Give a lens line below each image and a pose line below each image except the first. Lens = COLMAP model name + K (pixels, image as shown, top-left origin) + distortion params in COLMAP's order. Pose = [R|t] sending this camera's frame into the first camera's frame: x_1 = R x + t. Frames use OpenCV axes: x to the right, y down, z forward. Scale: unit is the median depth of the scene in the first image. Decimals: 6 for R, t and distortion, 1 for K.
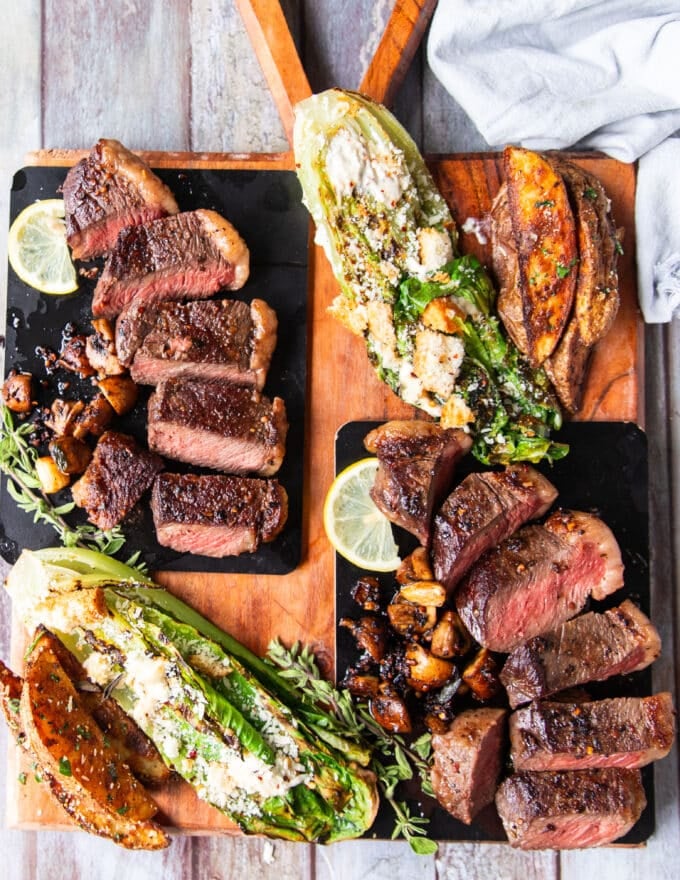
lens RADIAL K [[735.6, 0, 340.0], [0, 735.6, 440.0], [0, 0, 1]] dist [0.004690, 0.001612]
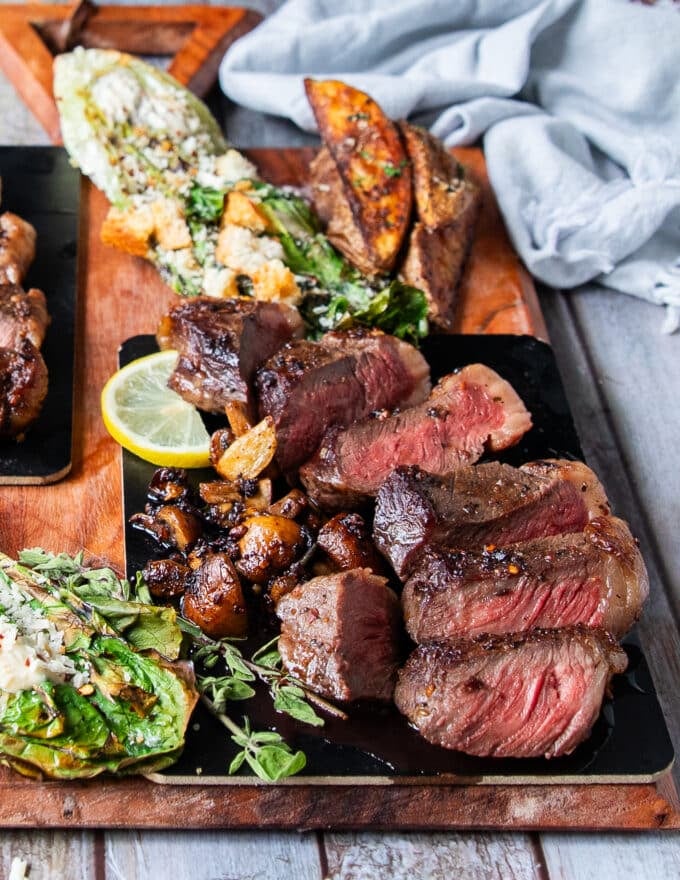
lens RADIAL K [[1335.5, 0, 340.0], [0, 1335.5, 440.0], [0, 0, 1]] dist [-0.009783, -0.010543]
pose [[0.990210, -0.090576, 0.106206, 0.062639], [0.135727, 0.802409, -0.581134, 0.870077], [-0.032584, 0.589860, 0.806848, -0.014202]]
